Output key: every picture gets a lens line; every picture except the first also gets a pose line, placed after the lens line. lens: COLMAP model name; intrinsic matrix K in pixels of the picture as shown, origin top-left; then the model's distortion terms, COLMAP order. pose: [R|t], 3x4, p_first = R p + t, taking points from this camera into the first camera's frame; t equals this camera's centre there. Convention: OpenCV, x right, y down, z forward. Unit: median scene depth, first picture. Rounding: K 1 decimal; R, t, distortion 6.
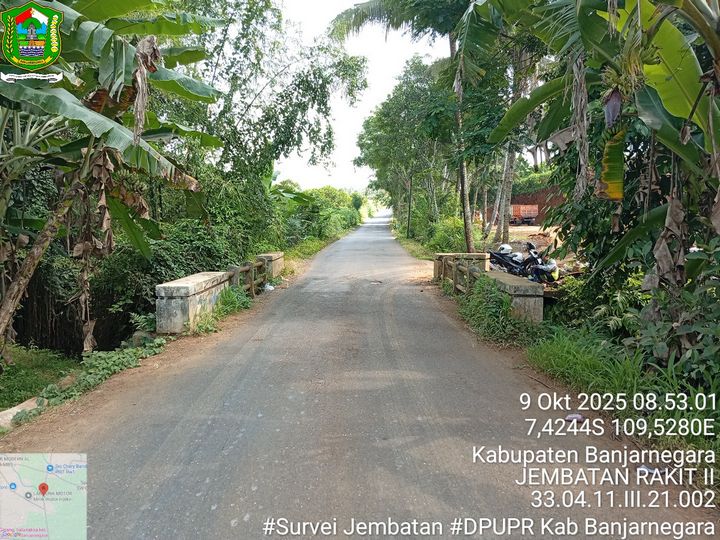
lens RADIAL K [[560.7, 0, 360.0], [0, 560.7, 270.0], [0, 0, 1]] dist [0.091067, -0.174187]
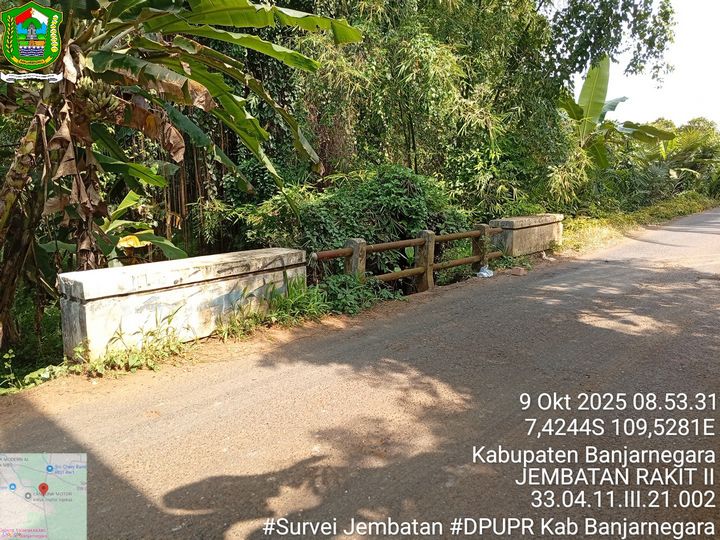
lens RADIAL K [[560.7, 0, 360.0], [0, 560.7, 270.0], [0, 0, 1]] dist [0.091067, -0.174187]
pose [[0.767358, 0.101236, -0.633176, 0.098218], [-0.050171, 0.993910, 0.098110, -0.020078], [0.639253, -0.043518, 0.767764, 0.331546]]
